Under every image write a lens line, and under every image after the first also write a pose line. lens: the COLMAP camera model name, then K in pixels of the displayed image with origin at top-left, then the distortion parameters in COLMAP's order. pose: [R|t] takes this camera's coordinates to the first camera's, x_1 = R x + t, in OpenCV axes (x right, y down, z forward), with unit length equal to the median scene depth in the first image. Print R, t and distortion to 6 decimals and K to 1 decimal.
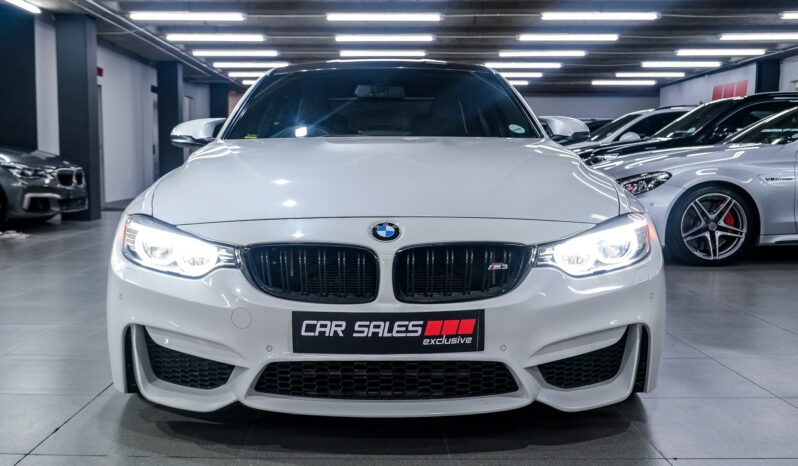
lens RADIAL K [[799.1, 0, 364.2], [0, 799.1, 231.9], [0, 0, 1]] dist [0.011350, 0.012851]
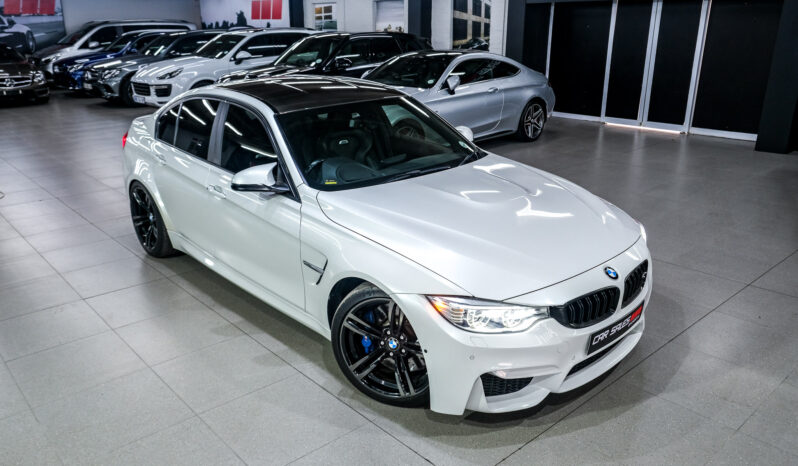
lens RADIAL K [[602.4, 0, 396.4], [0, 602.4, 233.2], [0, 0, 1]] dist [-0.005277, -0.001063]
pose [[0.732837, -0.233325, 0.639148, -1.054971], [0.076153, 0.961589, 0.263718, -0.432961], [-0.676130, -0.144589, 0.722456, 0.353030]]
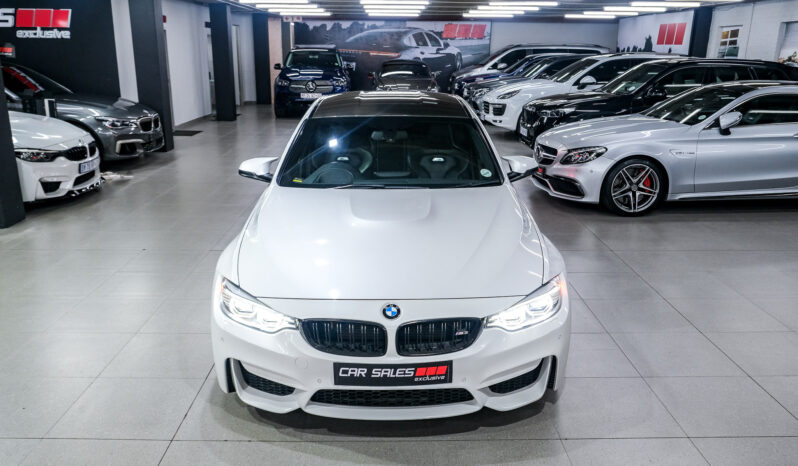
lens RADIAL K [[638.7, 0, 400.3], [0, 638.7, 234.5], [0, 0, 1]] dist [-0.001676, 0.002995]
pose [[0.999547, -0.005657, 0.029563, 0.007201], [0.000102, 0.982806, 0.184639, -0.355793], [-0.030099, -0.184552, 0.982362, -0.199530]]
